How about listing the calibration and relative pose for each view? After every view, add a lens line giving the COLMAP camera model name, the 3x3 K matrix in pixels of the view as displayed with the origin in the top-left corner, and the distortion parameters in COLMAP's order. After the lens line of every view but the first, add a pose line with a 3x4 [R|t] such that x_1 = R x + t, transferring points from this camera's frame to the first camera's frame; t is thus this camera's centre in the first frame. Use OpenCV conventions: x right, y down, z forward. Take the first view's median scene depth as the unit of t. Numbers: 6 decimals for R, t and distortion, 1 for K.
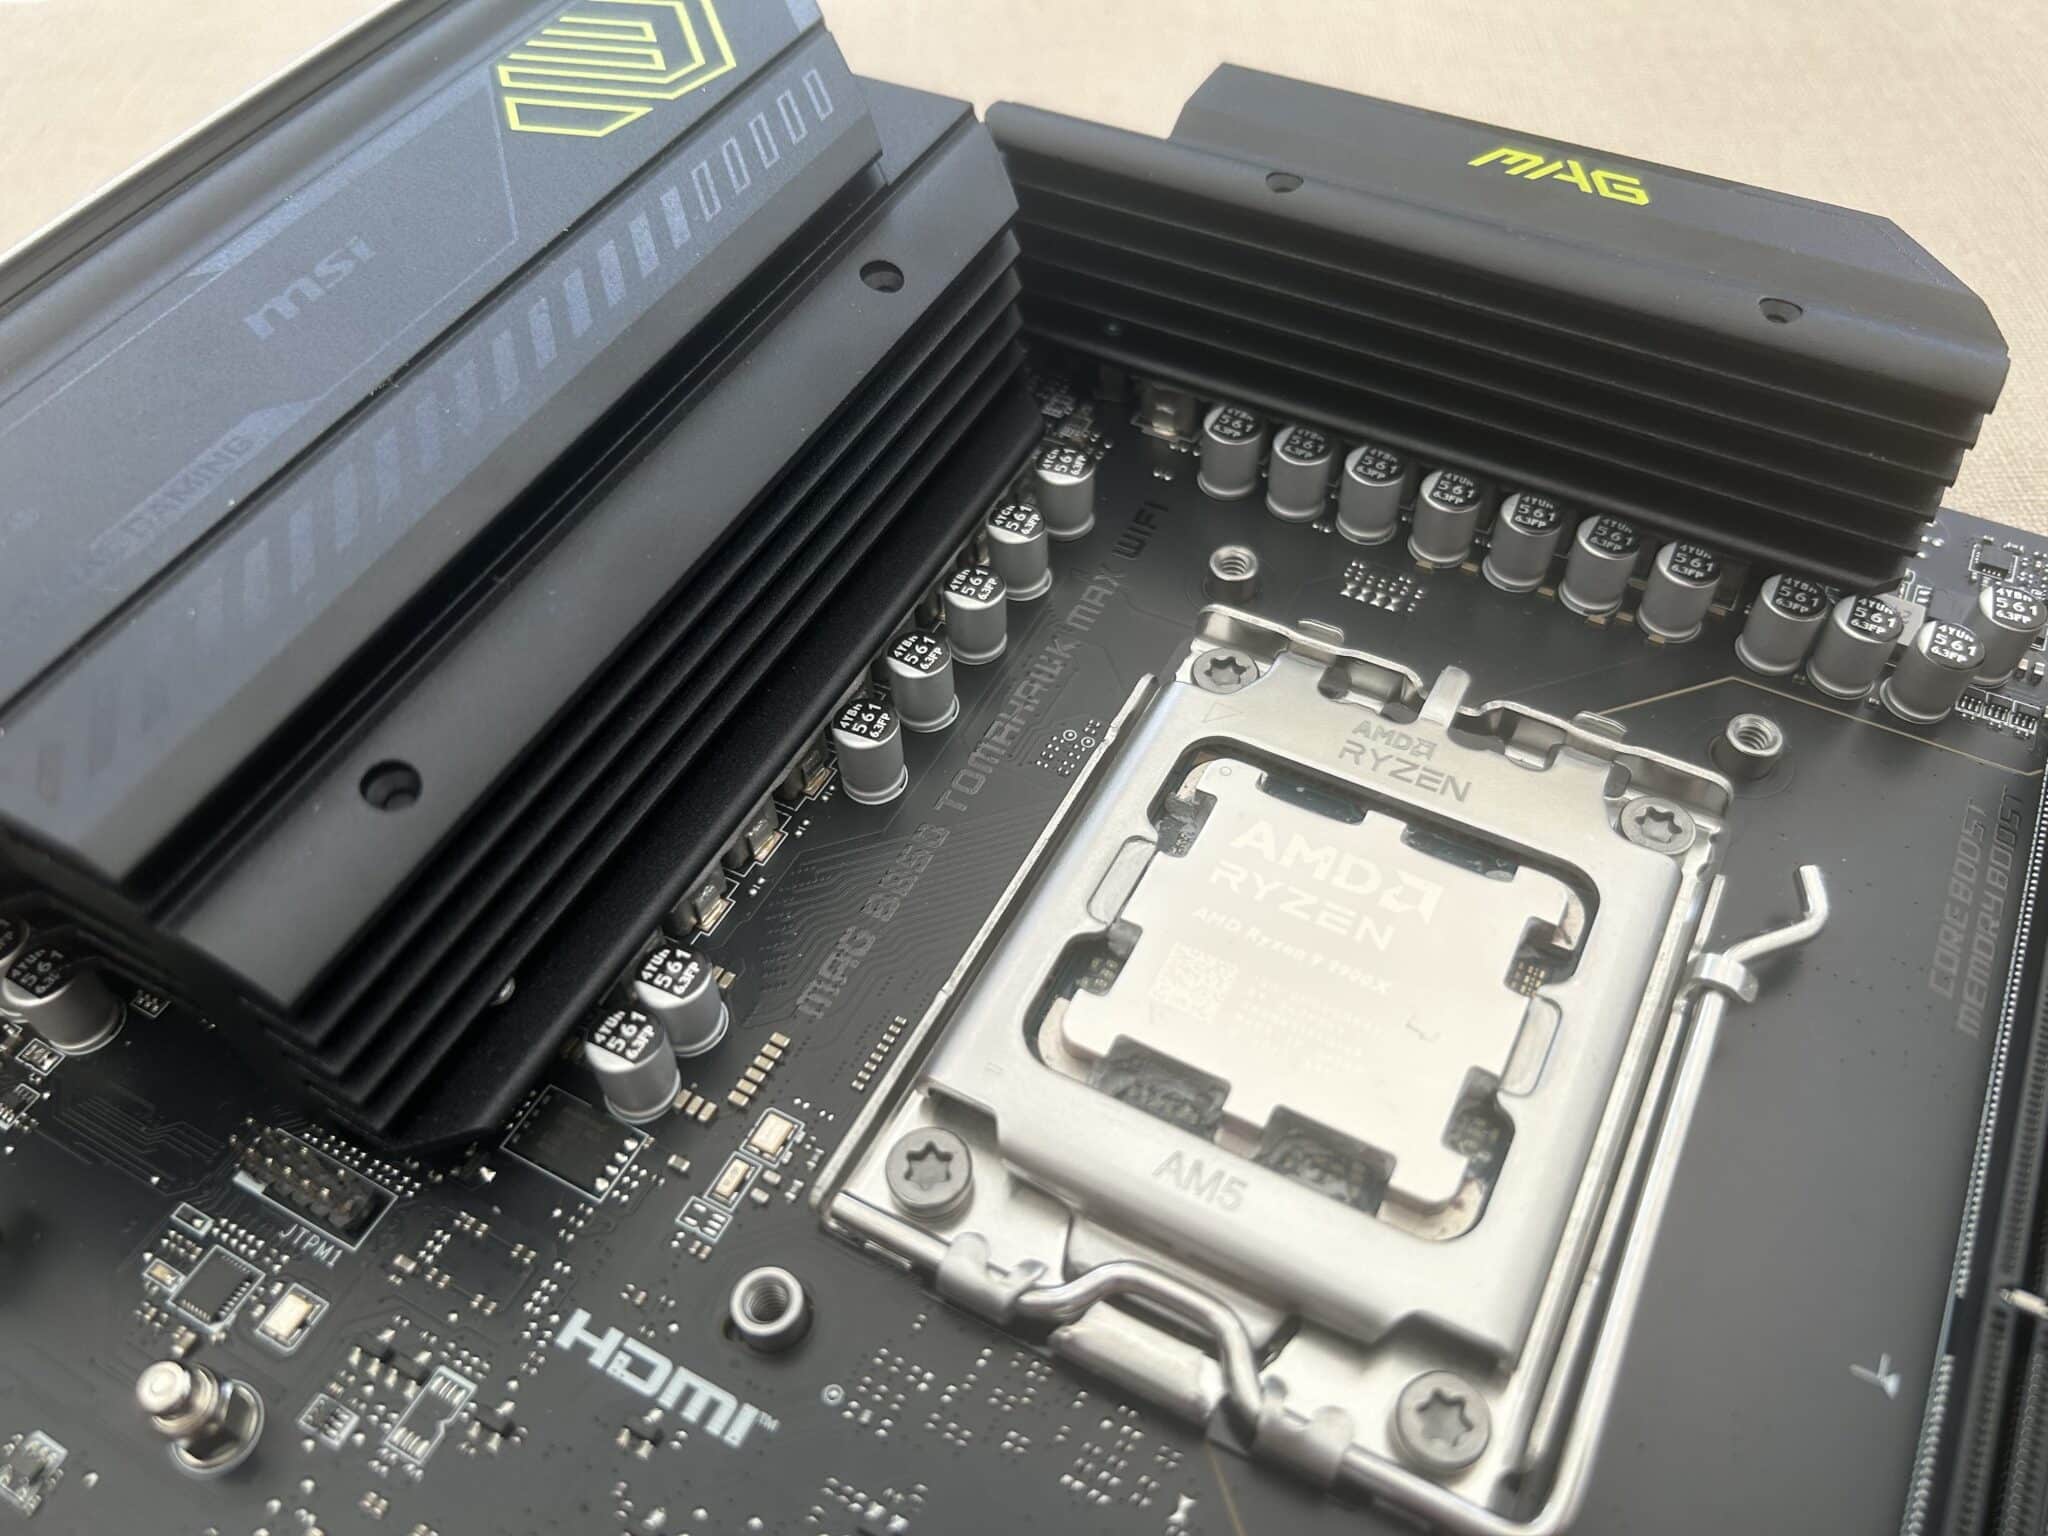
lens RADIAL K [[1631.2, 0, 1024.2], [0, 1631.2, 772.3], [0, 0, 1]] dist [-0.006752, -0.034476]
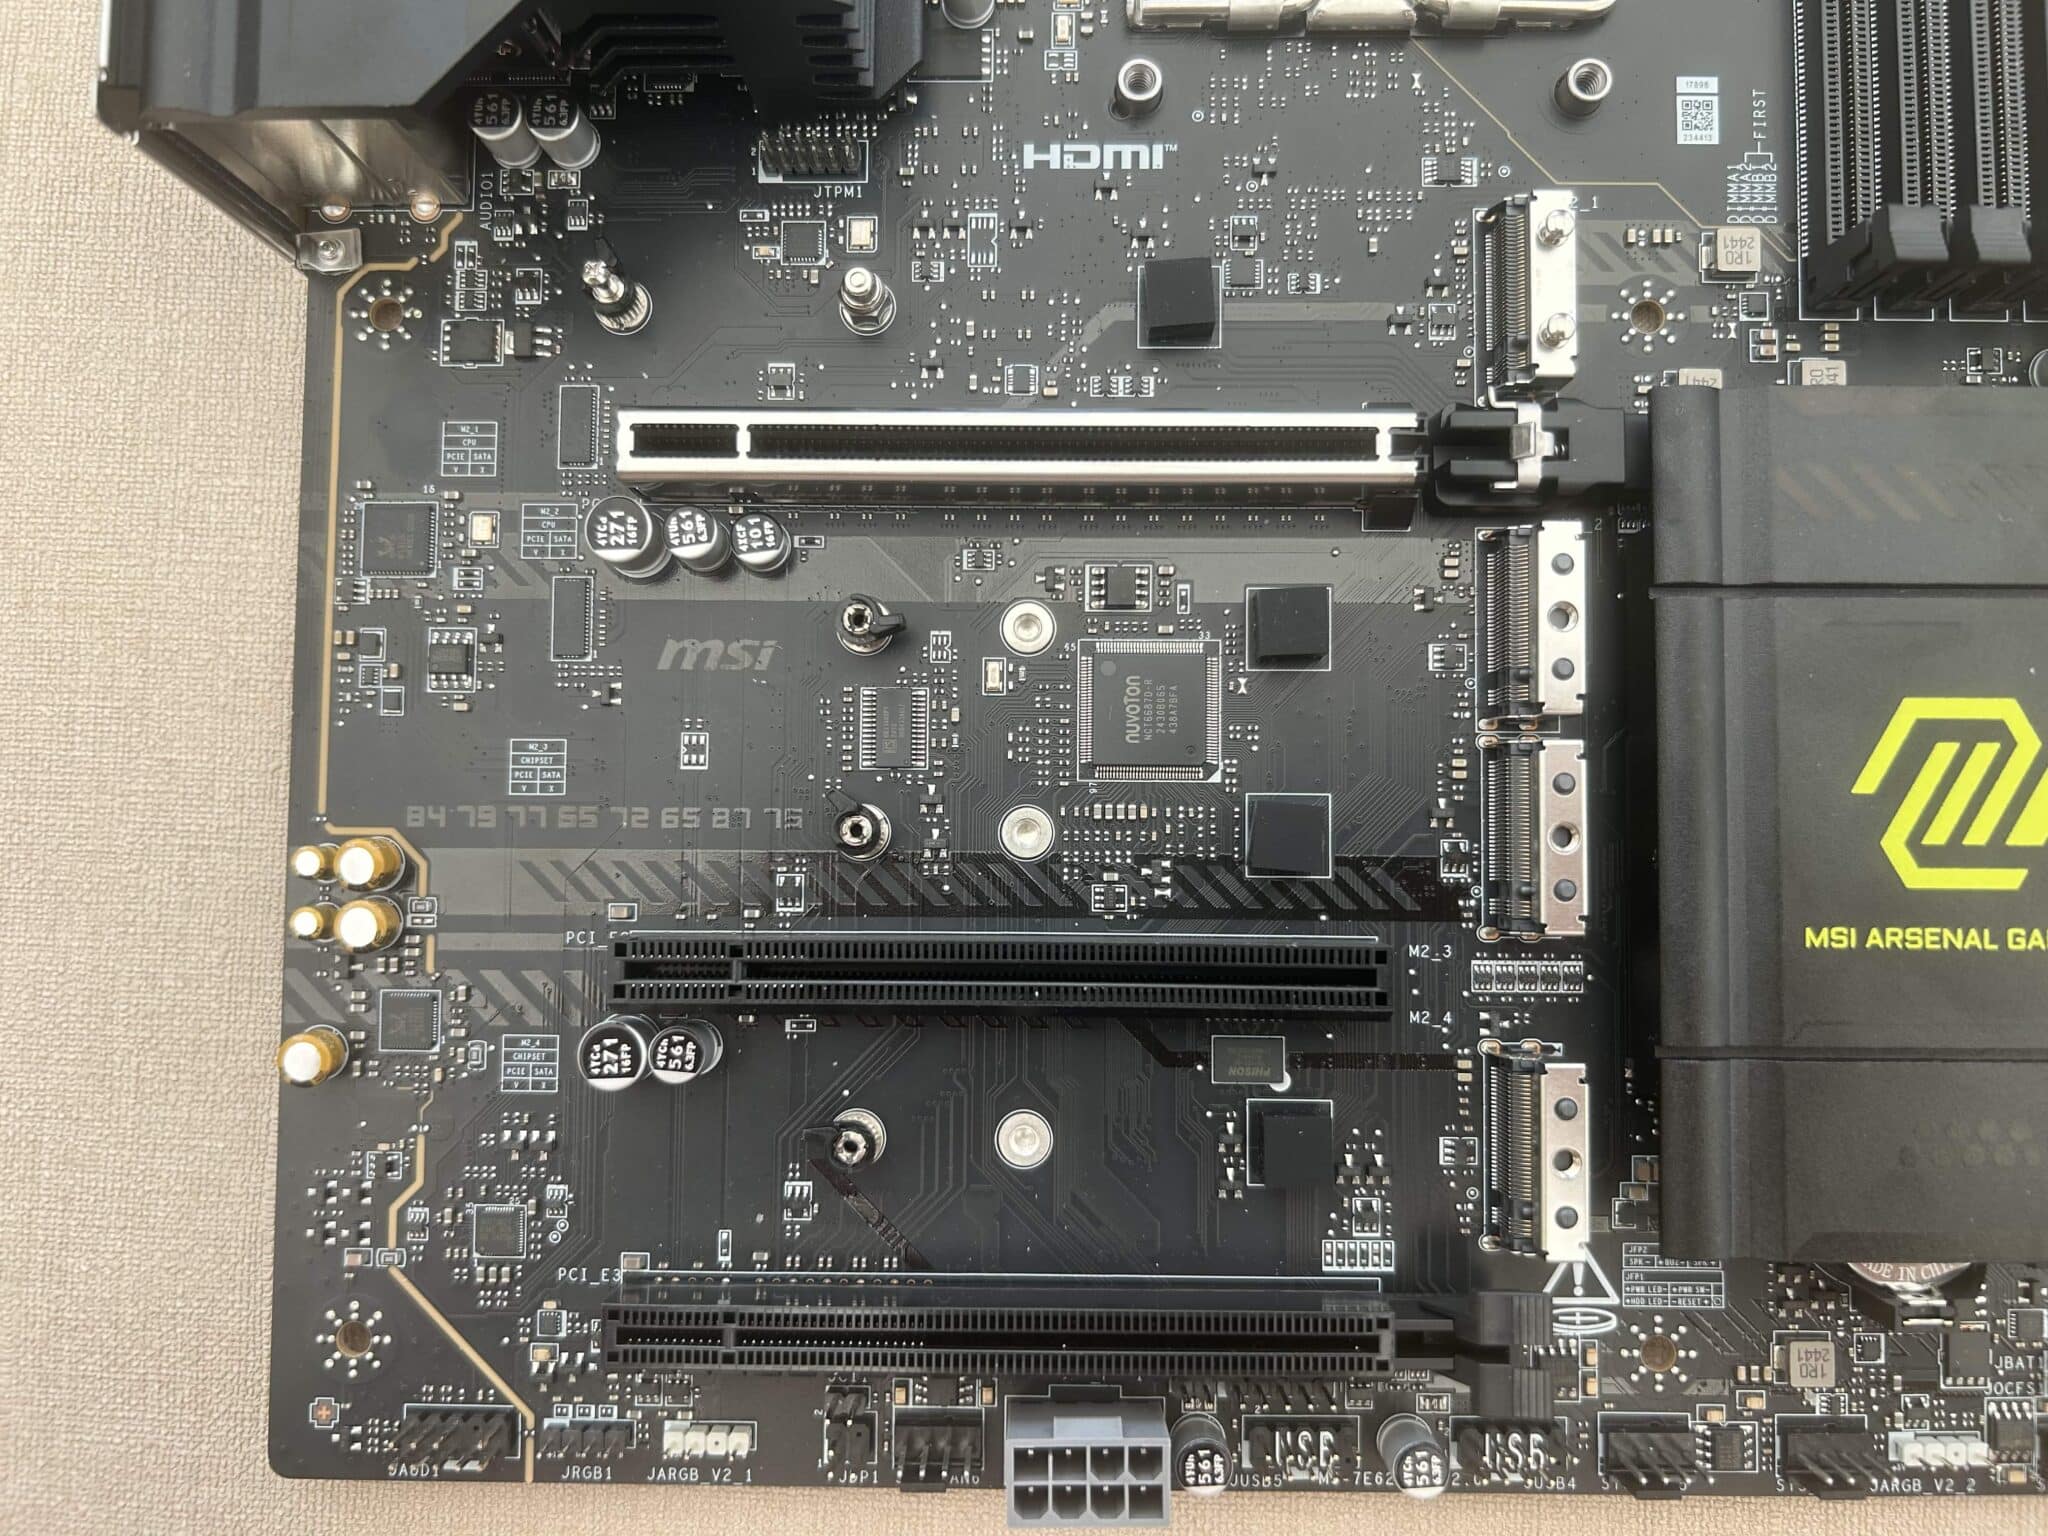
lens RADIAL K [[1631.2, 0, 1023.4], [0, 1631.2, 776.4], [0, 0, 1]] dist [-0.006752, -0.034476]
pose [[0.887585, -0.459476, 0.032776, -0.565579], [0.354358, 0.726522, 0.588725, -0.141359], [-0.294317, -0.510929, 0.807669, -0.538258]]
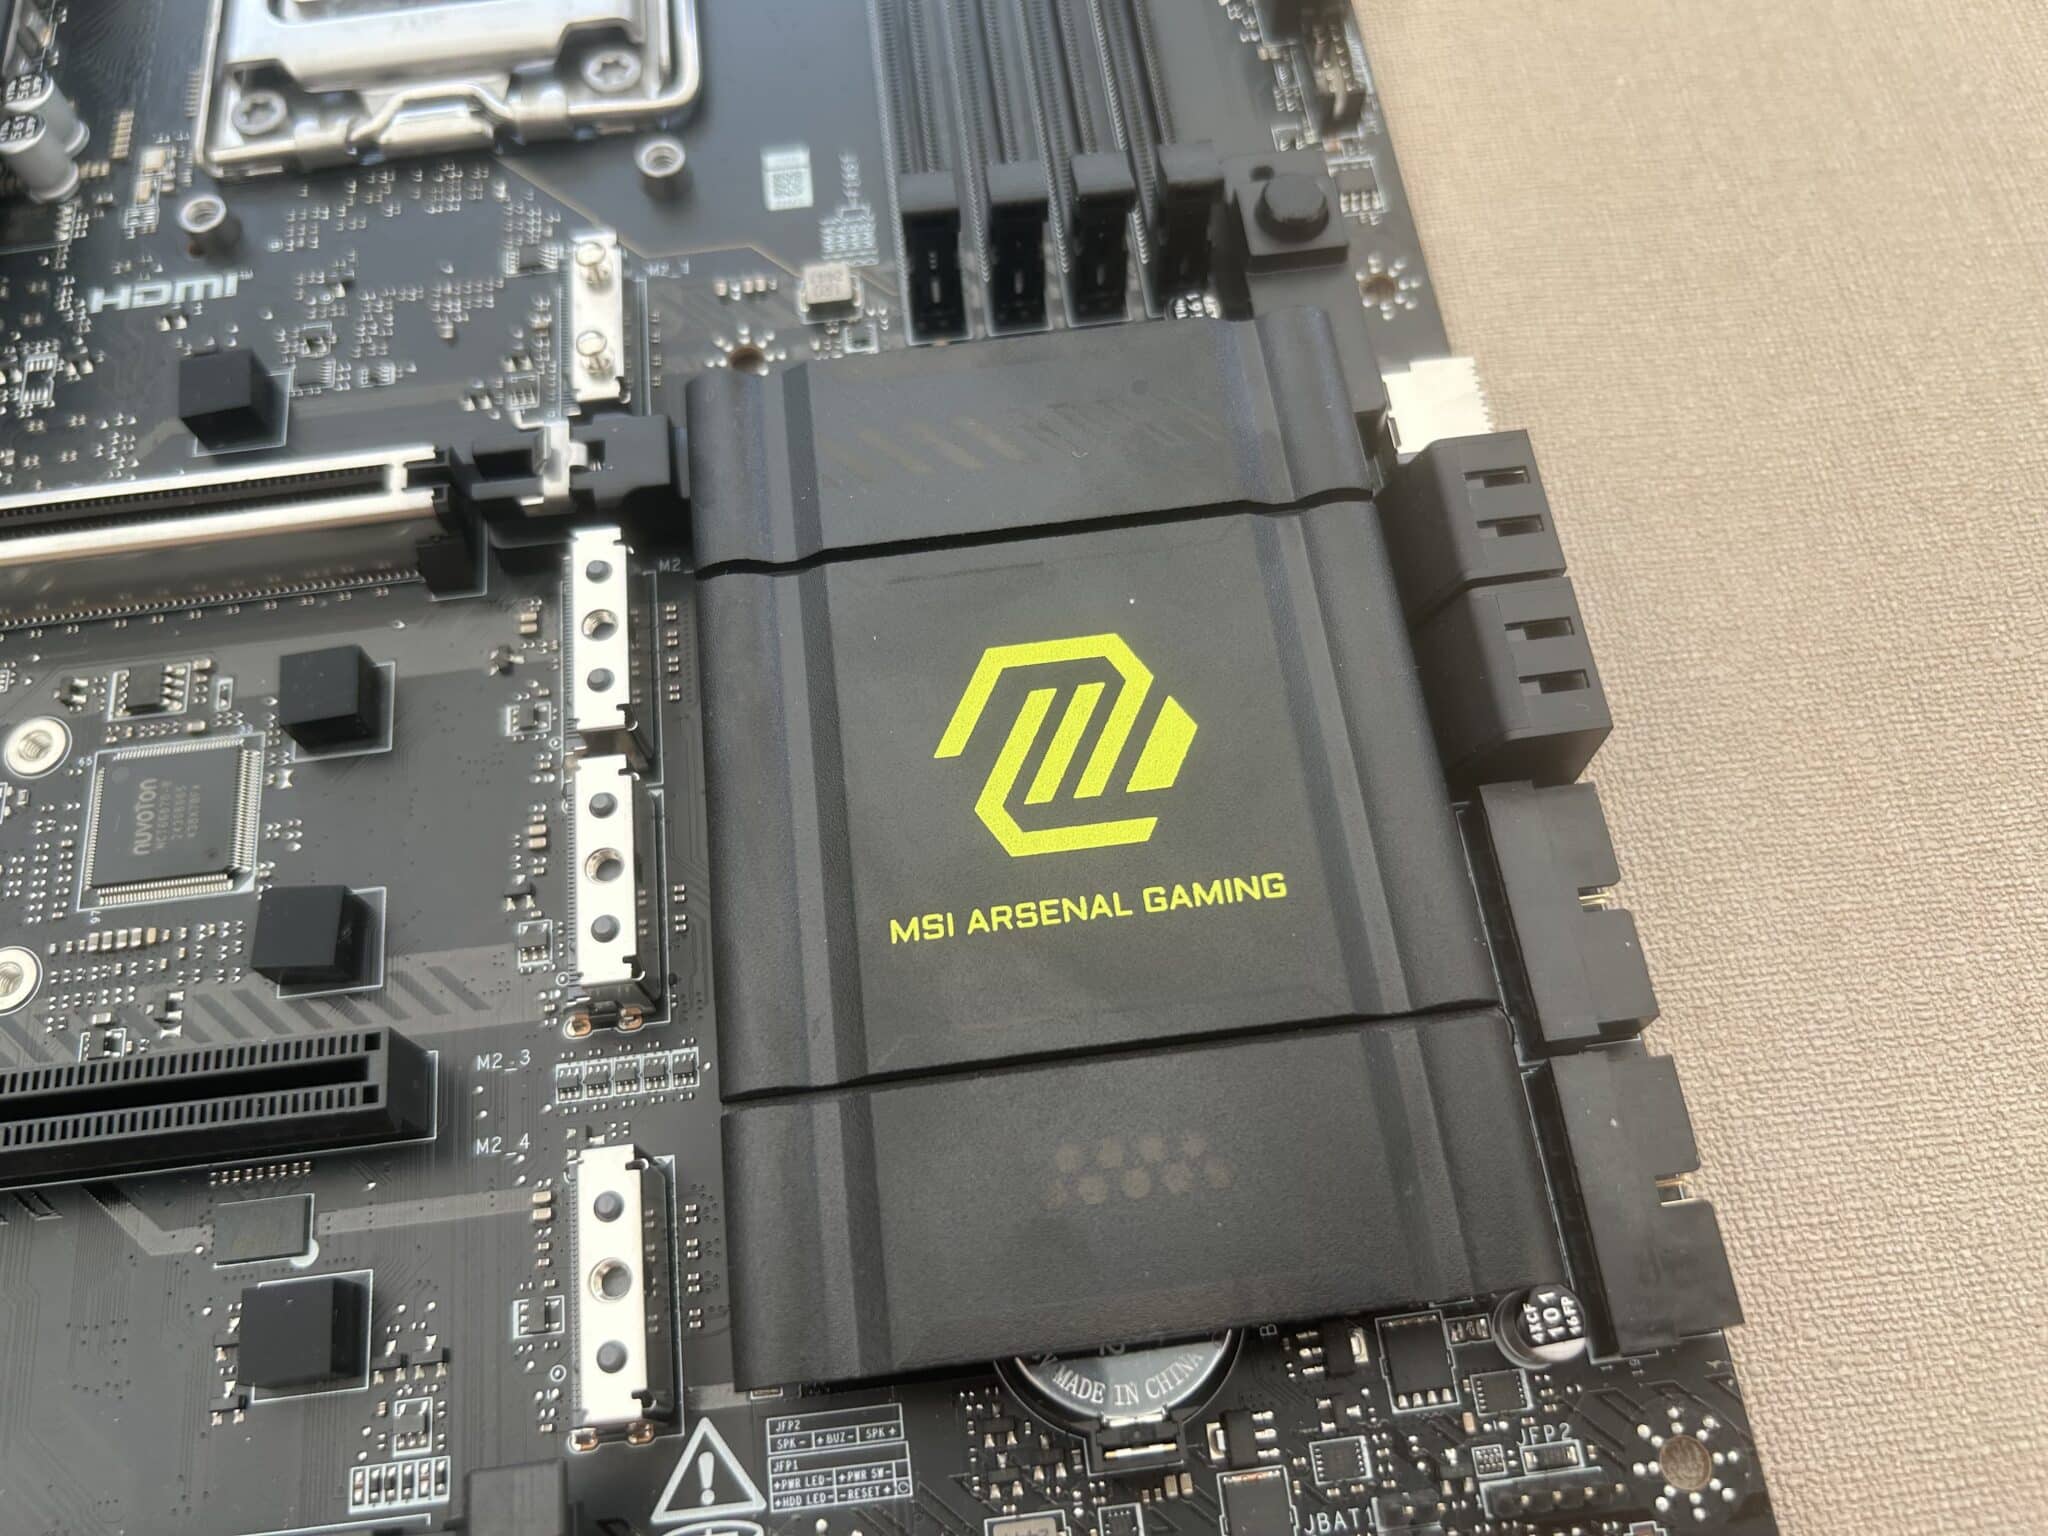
lens RADIAL K [[1631.2, 0, 1022.0], [0, 1631.2, 777.9], [0, 0, 1]] dist [-0.006752, -0.034476]
pose [[0.821677, -0.519145, 0.235236, -0.143852], [0.443568, 0.841639, 0.308043, 0.586118], [-0.357903, -0.148768, 0.921832, -0.696052]]
